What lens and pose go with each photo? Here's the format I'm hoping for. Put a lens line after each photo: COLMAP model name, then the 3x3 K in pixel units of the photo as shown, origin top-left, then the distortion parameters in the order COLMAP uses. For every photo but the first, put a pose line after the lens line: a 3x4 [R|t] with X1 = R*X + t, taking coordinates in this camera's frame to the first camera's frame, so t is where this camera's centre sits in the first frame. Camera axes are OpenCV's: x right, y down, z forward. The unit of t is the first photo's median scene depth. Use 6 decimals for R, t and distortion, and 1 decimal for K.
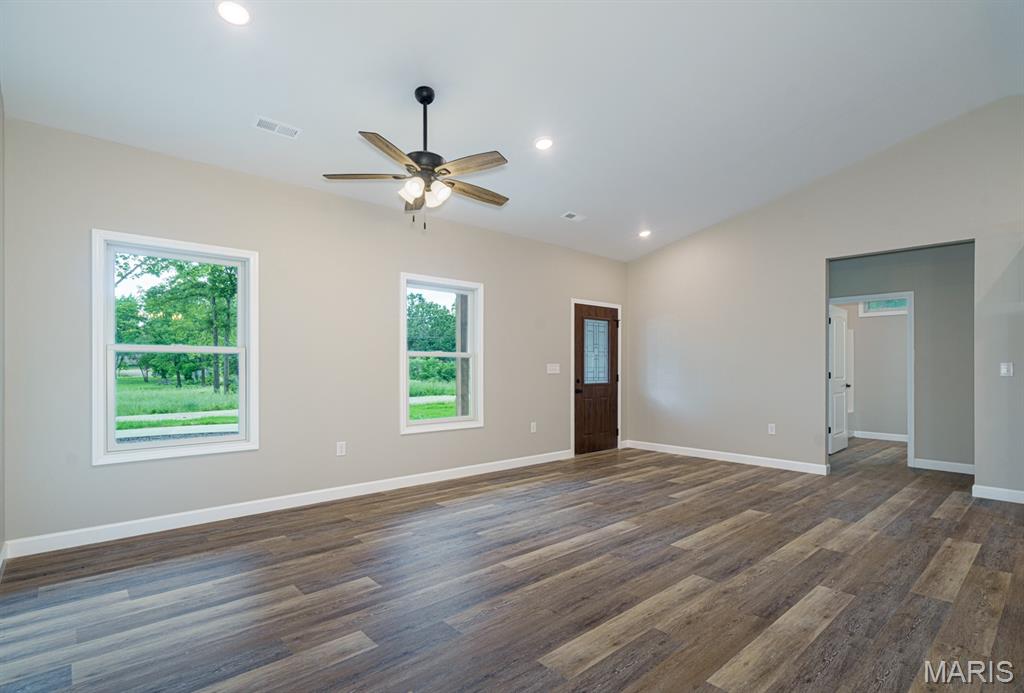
lens RADIAL K [[502.1, 0, 553.7], [0, 502.1, 357.8], [0, 0, 1]] dist [-0.003437, 0.001110]
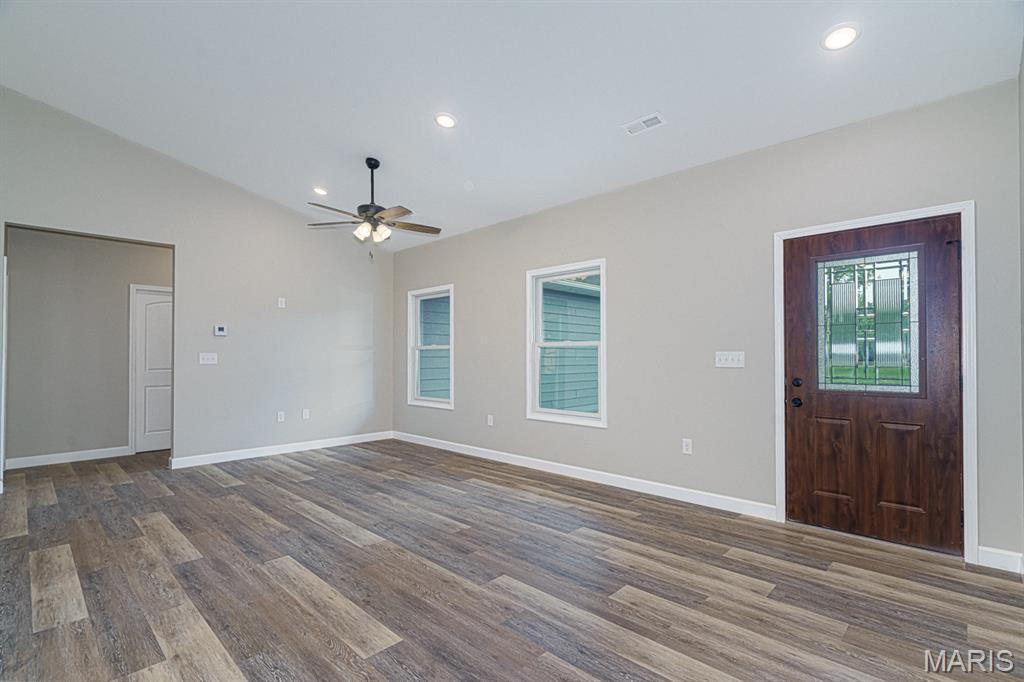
lens RADIAL K [[474.8, 0, 506.4], [0, 474.8, 344.4], [0, 0, 1]] dist [-0.003193, 0.001847]
pose [[0.023909, -0.029355, -0.999283, 0.965925], [0.022503, 0.999331, -0.028818, 0.023603], [0.999461, -0.021798, 0.024554, 1.206471]]
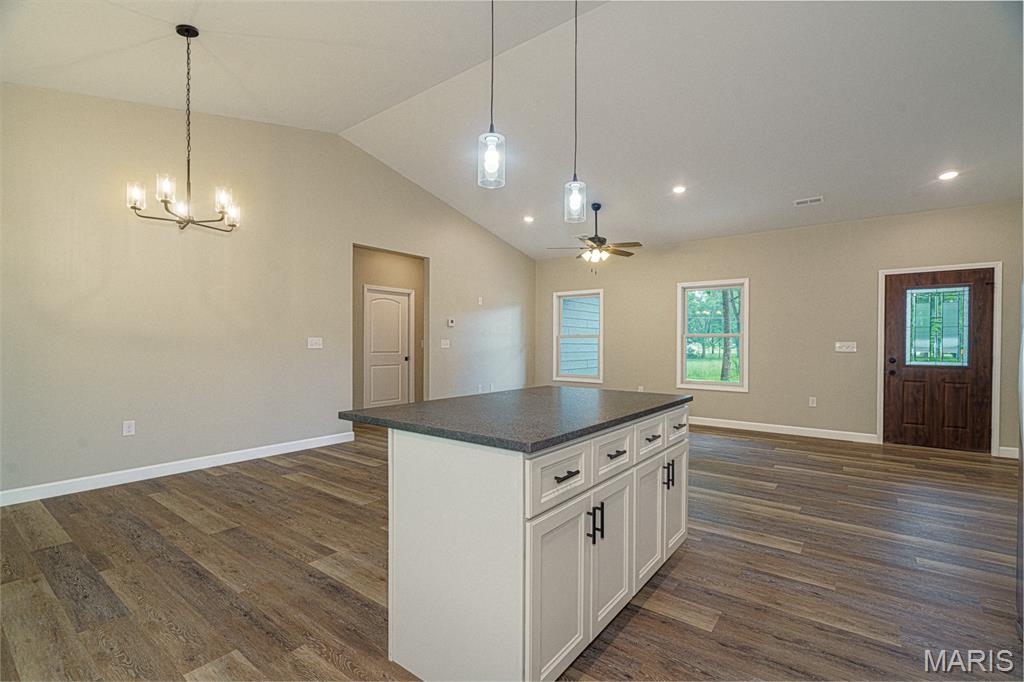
lens RADIAL K [[474.8, 0, 507.8], [0, 474.8, 339.8], [0, 0, 1]] dist [-0.003193, 0.001847]
pose [[0.144822, -0.009349, -0.989414, 1.395529], [0.016749, 0.999835, -0.006996, 0.005700], [0.989316, -0.015558, 0.144955, 0.349888]]
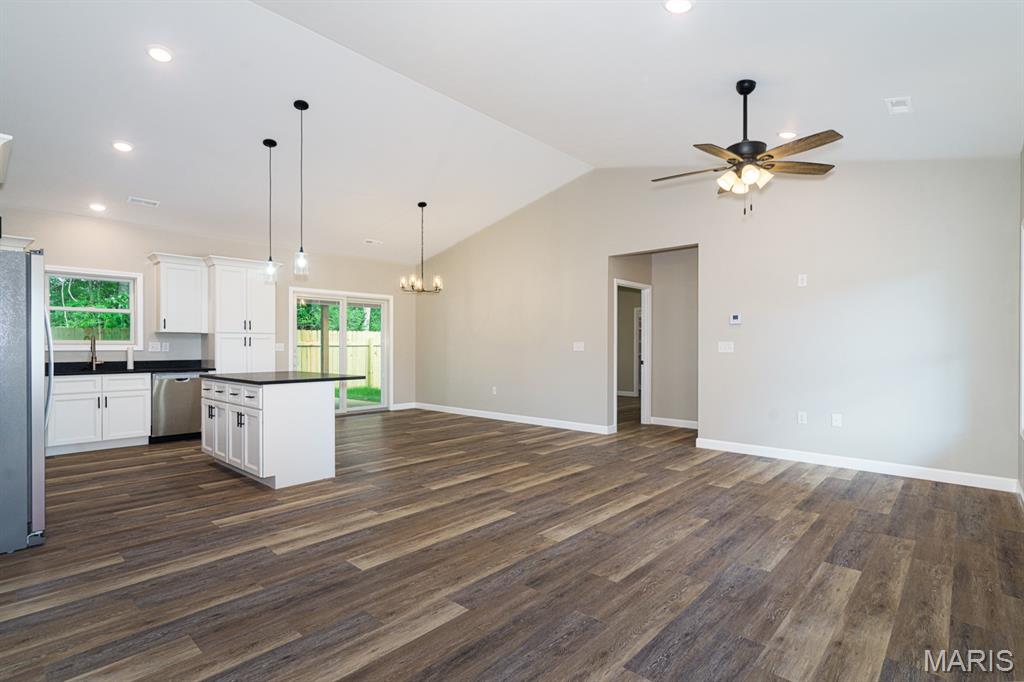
lens RADIAL K [[498.0, 0, 523.8], [0, 498.0, 356.4], [0, 0, 1]] dist [0.009577, -0.003858]
pose [[-0.998072, -0.001411, -0.062052, 0.247485], [-0.001421, 0.999999, 0.000117, 0.030810], [0.062052, 0.000205, -0.998073, 1.812595]]
